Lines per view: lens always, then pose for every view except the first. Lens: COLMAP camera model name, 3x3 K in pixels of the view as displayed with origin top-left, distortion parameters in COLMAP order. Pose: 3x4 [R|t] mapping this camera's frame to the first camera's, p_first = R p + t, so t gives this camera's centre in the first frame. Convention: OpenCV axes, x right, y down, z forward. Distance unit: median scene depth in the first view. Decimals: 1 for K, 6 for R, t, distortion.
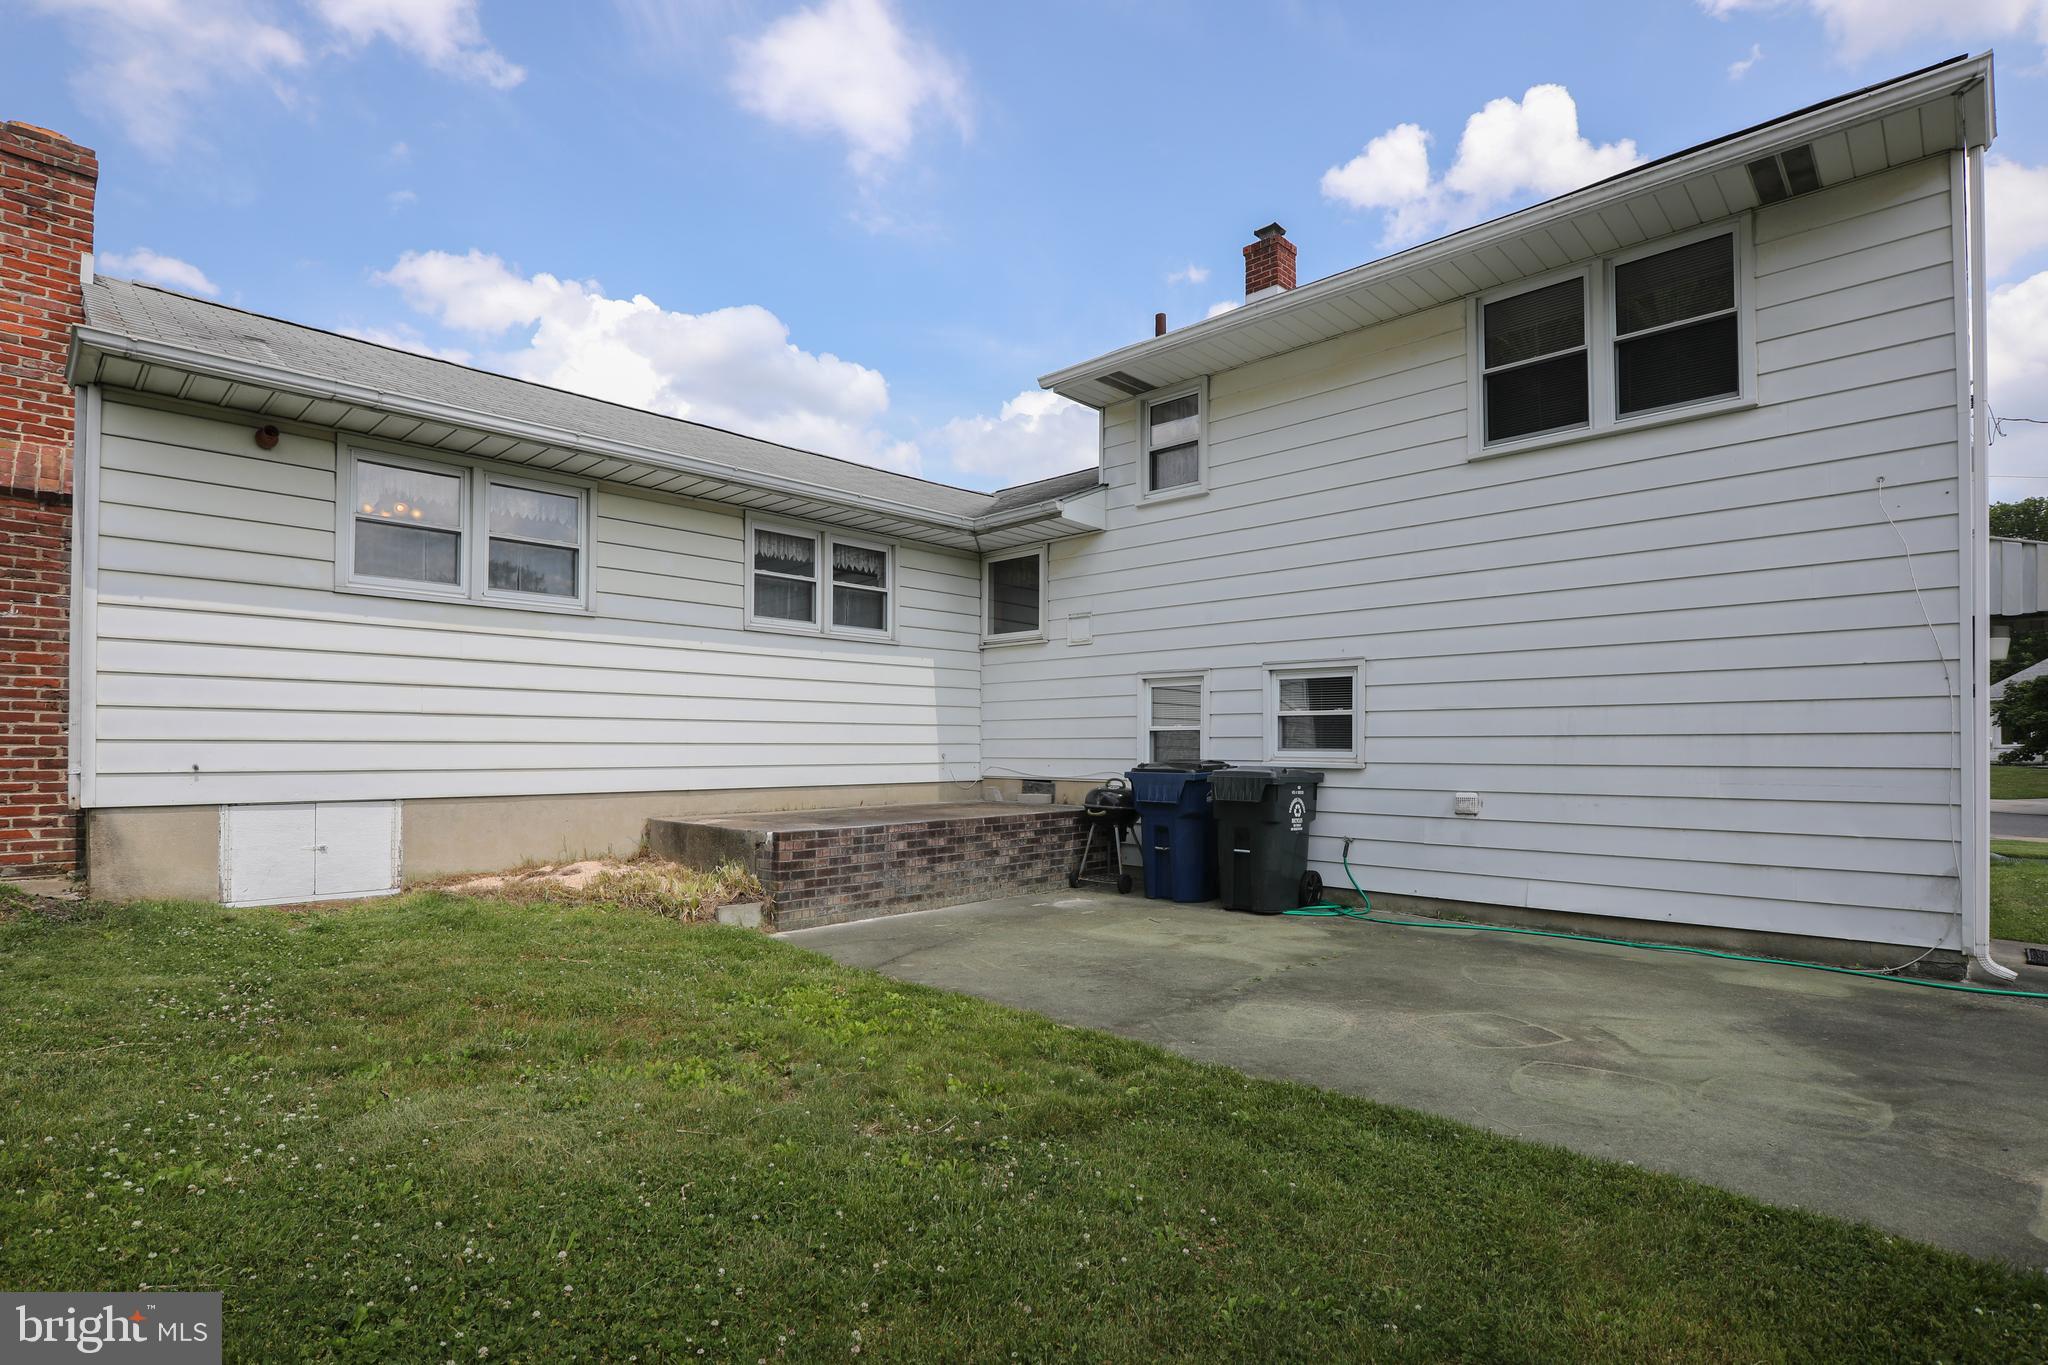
lens RADIAL K [[922.1, 0, 1113.3], [0, 922.1, 732.4], [0, 0, 1]] dist [-0.003337, 0.000831]
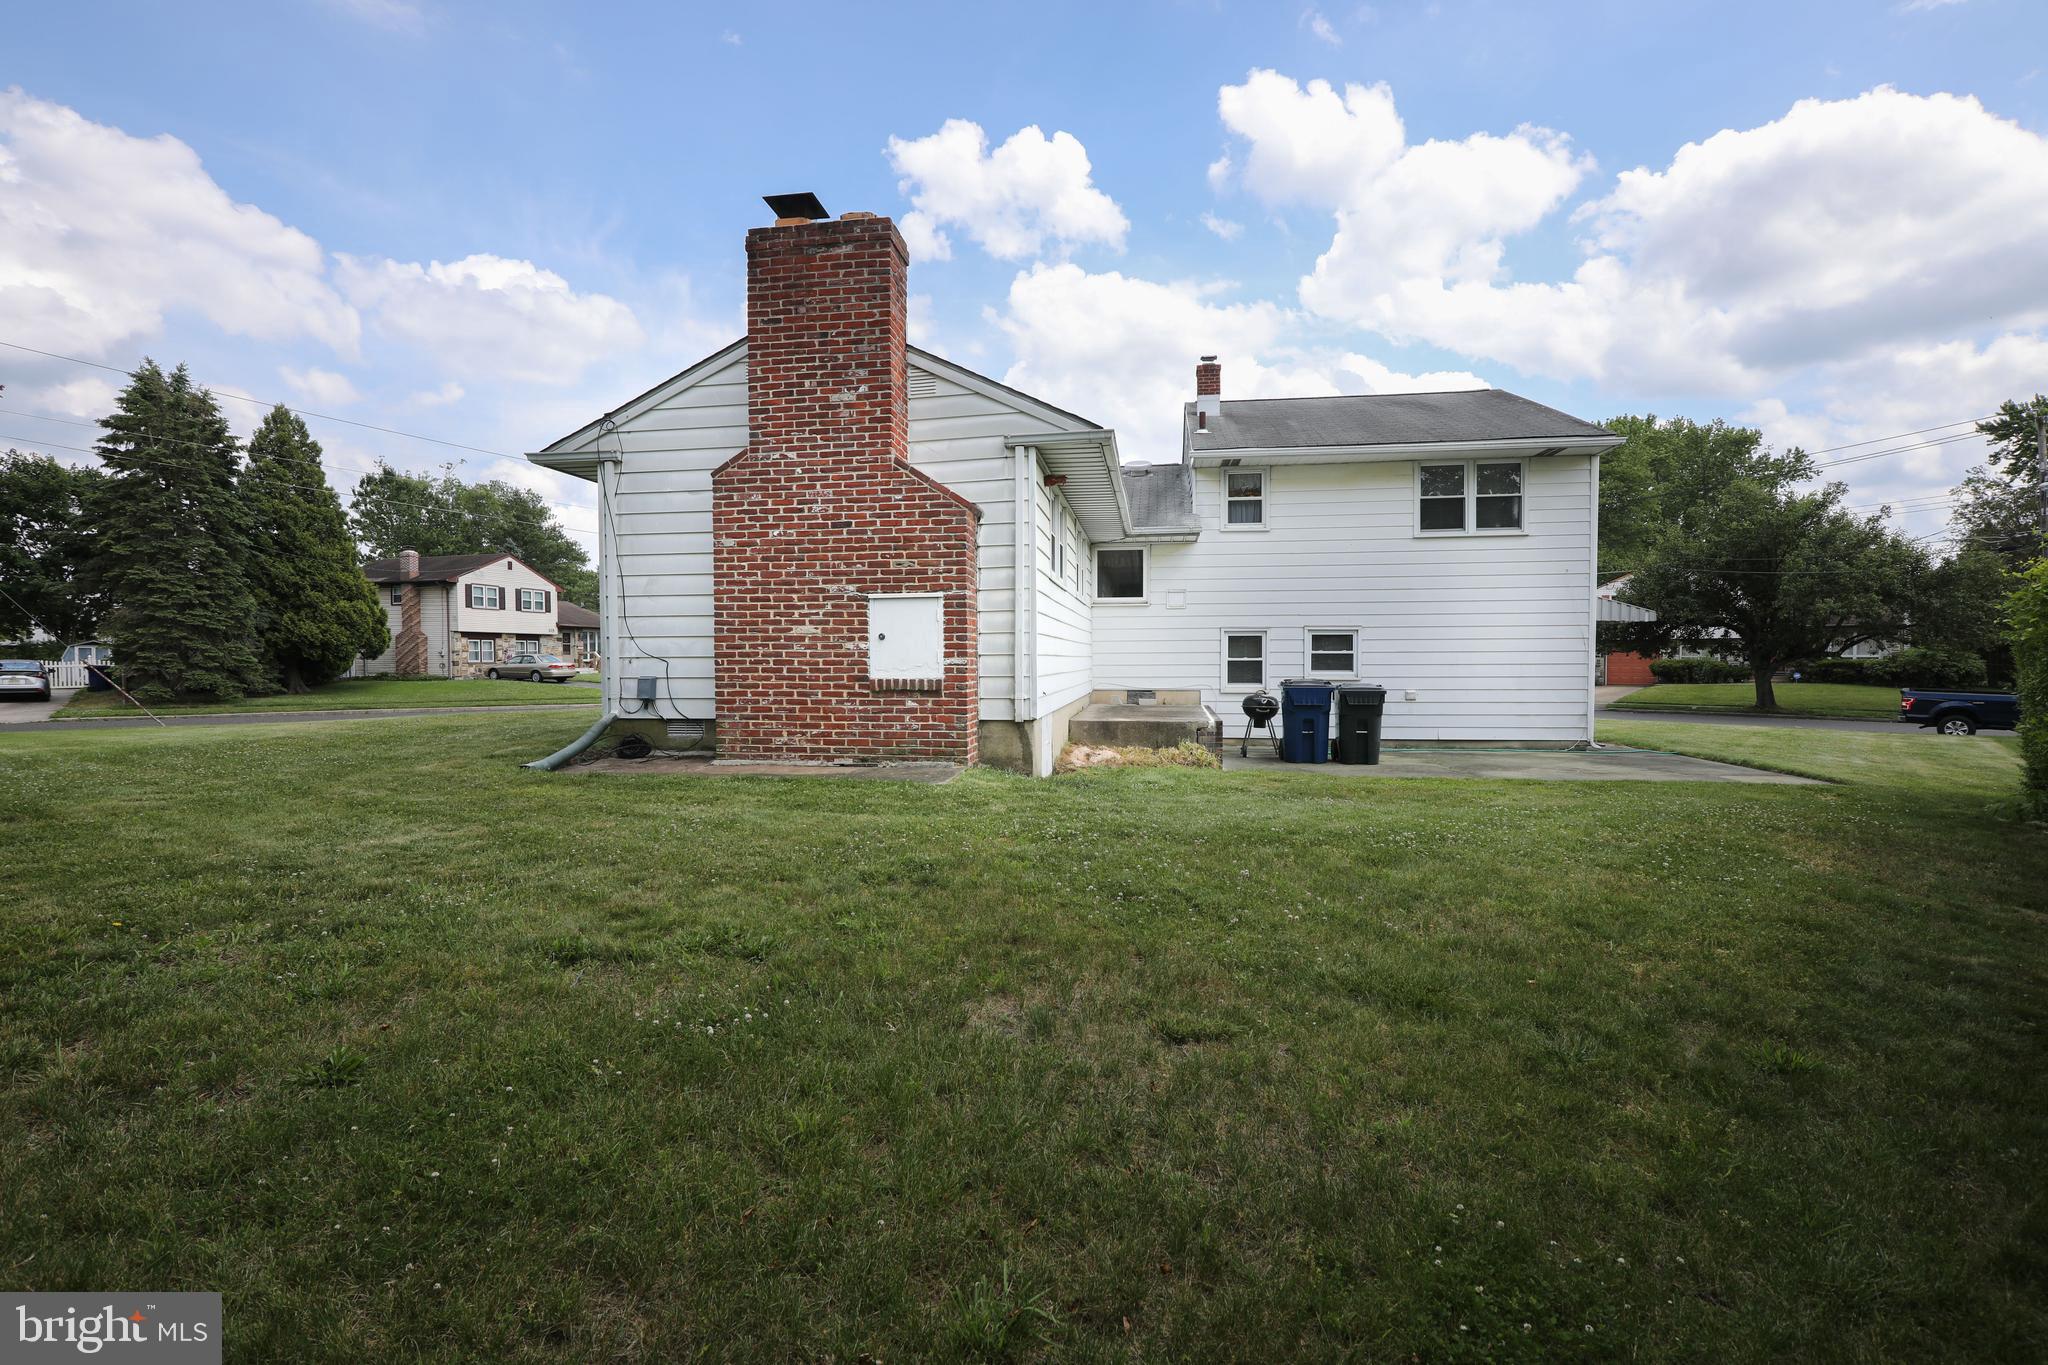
lens RADIAL K [[922.1, 0, 1020.9], [0, 922.1, 681.5], [0, 0, 1]] dist [-0.003337, 0.000831]
pose [[0.846881, -0.020470, 0.531388, -1.565298], [-0.004379, 0.998957, 0.045460, -0.050555], [-0.531764, -0.040826, 0.845908, -0.359416]]
